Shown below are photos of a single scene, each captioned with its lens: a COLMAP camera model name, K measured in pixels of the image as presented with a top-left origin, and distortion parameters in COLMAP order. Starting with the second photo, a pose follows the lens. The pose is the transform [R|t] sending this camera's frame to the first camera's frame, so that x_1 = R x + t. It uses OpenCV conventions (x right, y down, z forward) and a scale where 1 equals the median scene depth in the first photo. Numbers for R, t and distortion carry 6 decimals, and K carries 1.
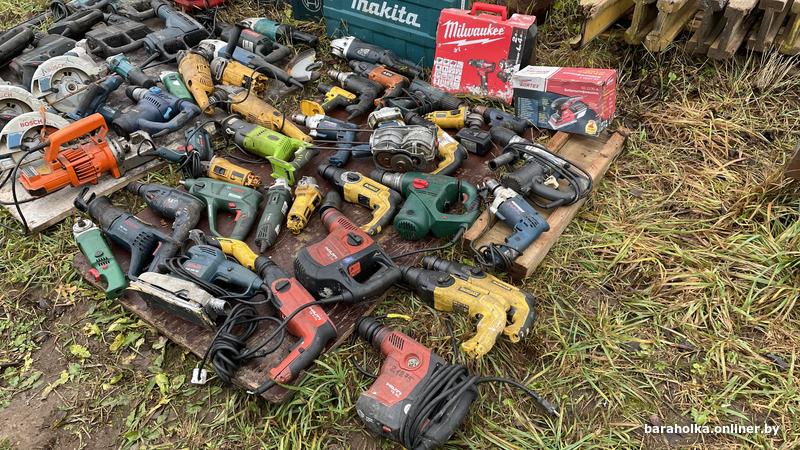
lens RADIAL K [[595.1, 0, 393.5], [0, 595.1, 224.2], [0, 0, 1]] dist [0.091284, -0.116229]
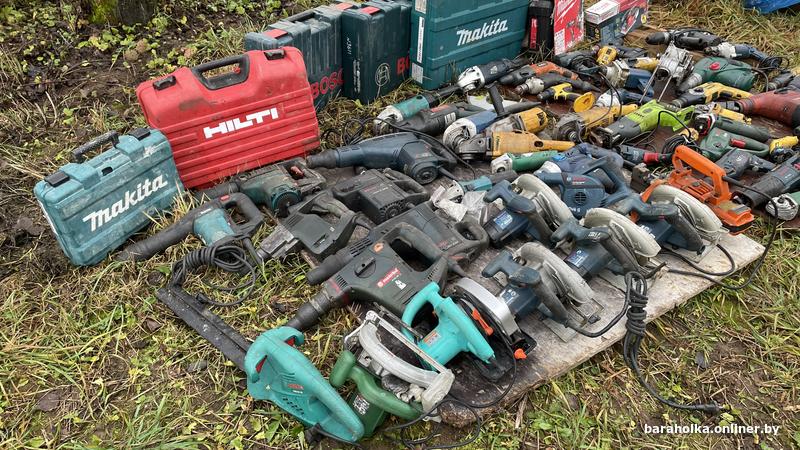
lens RADIAL K [[595.1, 0, 393.5], [0, 595.1, 224.2], [0, 0, 1]] dist [0.091284, -0.116229]
pose [[0.296613, -0.568736, 0.767177, -1.468519], [0.644347, 0.712106, 0.278787, -0.676300], [-0.704867, 0.411636, 0.577683, 0.804082]]
